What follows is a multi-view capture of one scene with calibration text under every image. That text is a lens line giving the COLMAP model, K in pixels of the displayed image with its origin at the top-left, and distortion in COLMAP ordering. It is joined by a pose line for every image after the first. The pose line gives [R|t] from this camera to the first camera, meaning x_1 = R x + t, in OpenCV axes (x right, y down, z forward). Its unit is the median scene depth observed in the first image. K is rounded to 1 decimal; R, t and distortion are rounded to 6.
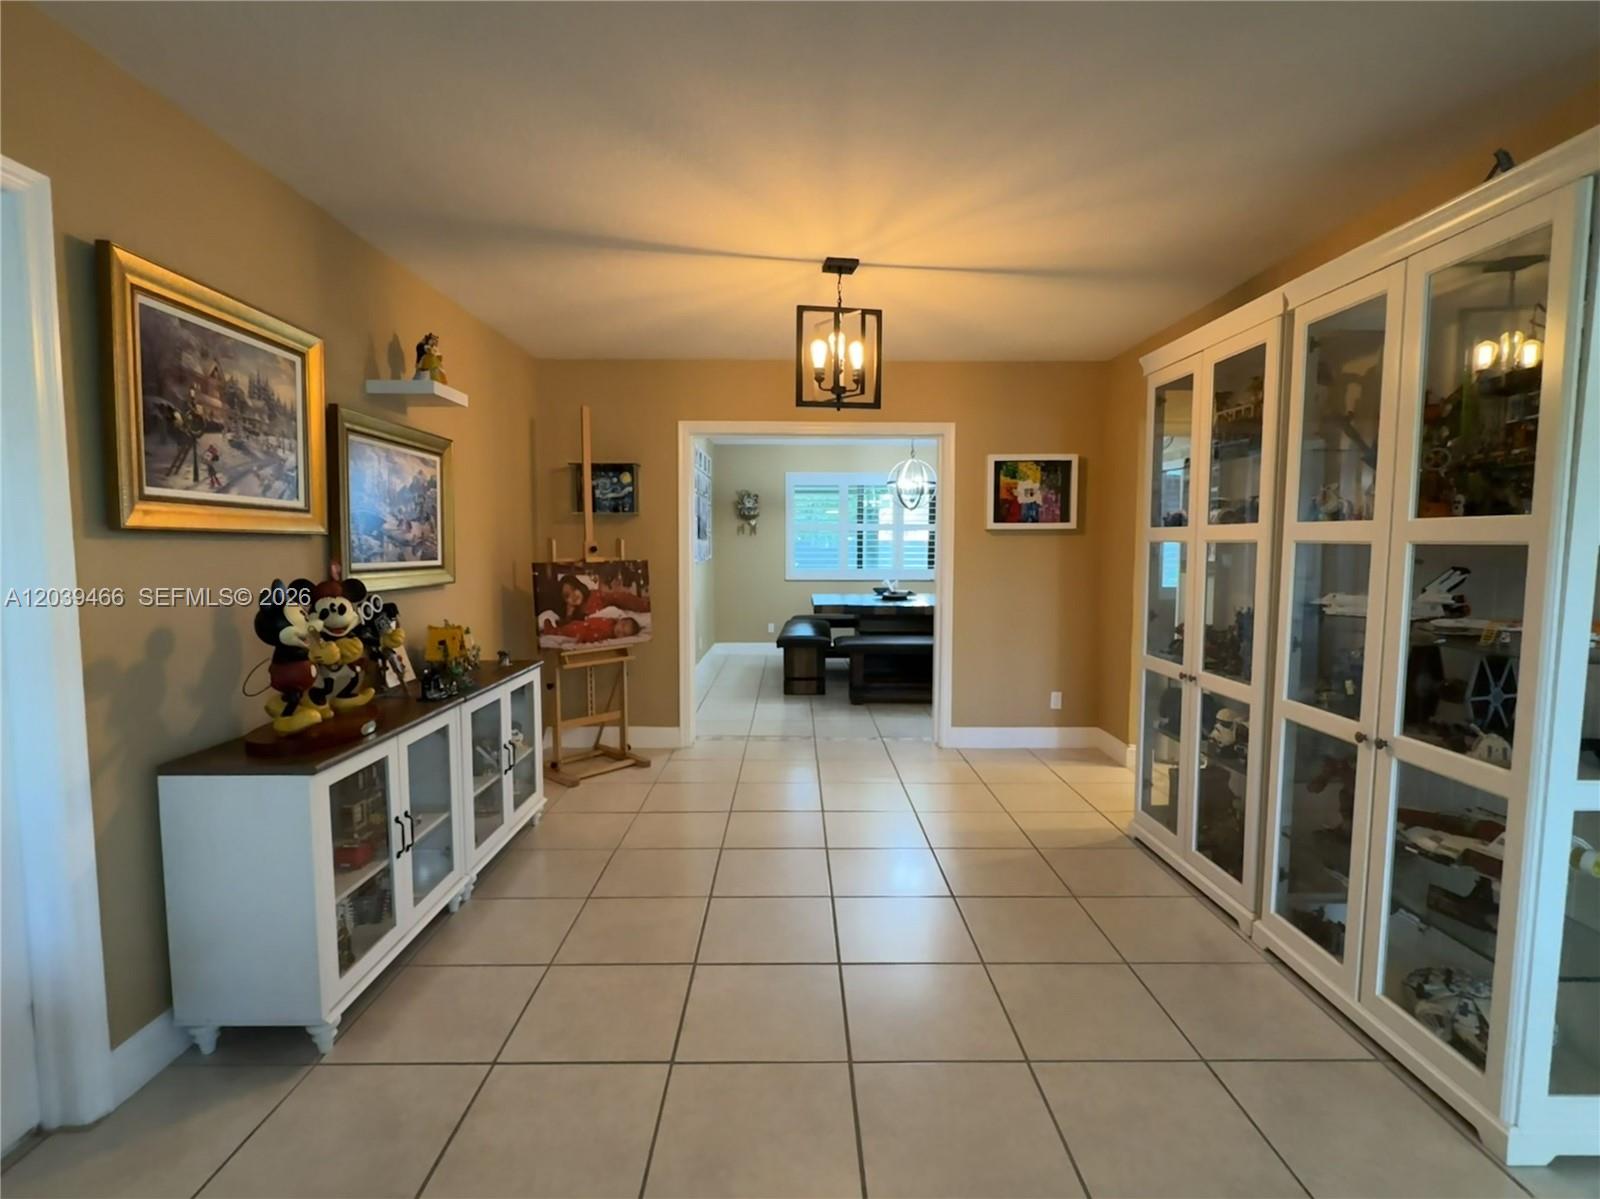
lens RADIAL K [[641.9, 0, 800.0], [0, 641.9, 599.5], [0, 0, 1]] dist [-0.001231, -0.000246]
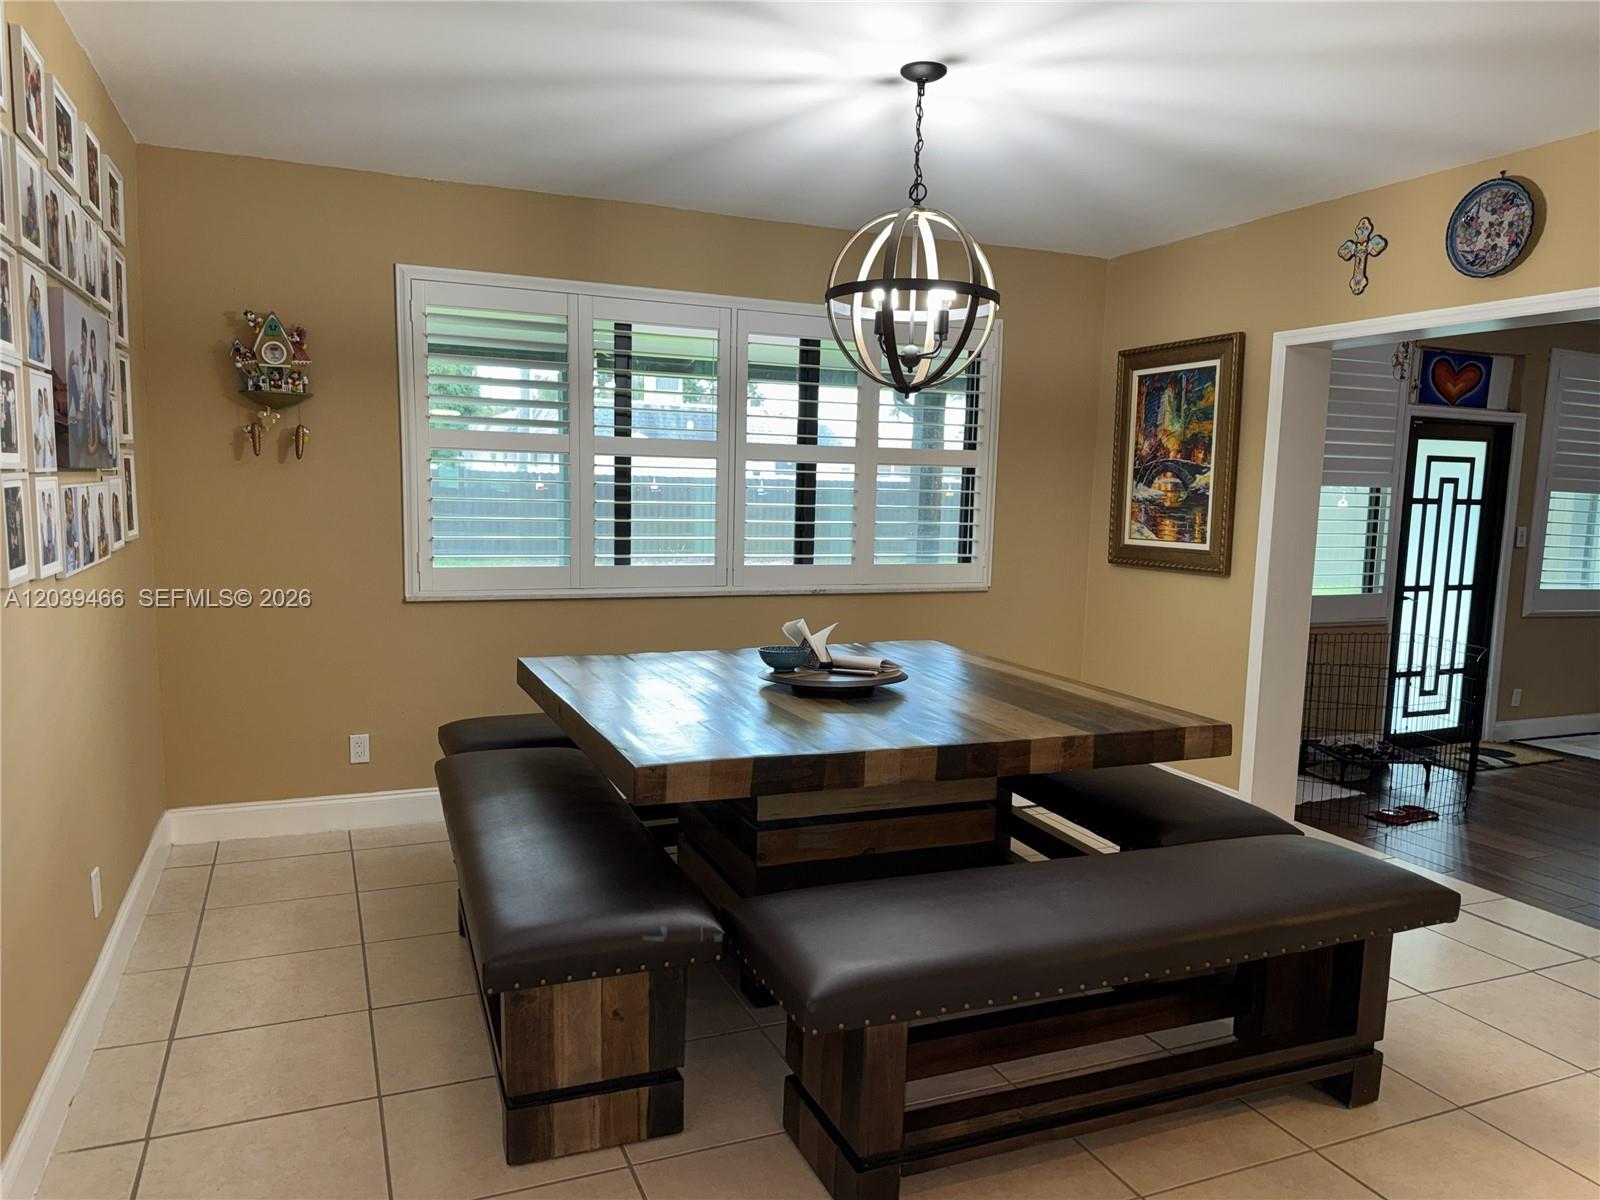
lens RADIAL K [[1122.2, 0, 803.0], [0, 1122.2, 620.4], [0, 0, 1]] dist [0.083276, -0.122097]
pose [[0.927534, -0.021860, 0.373098, -0.051580], [0.005732, 0.999003, 0.044282, -0.045004], [-0.373694, -0.038934, 0.926735, 0.396672]]
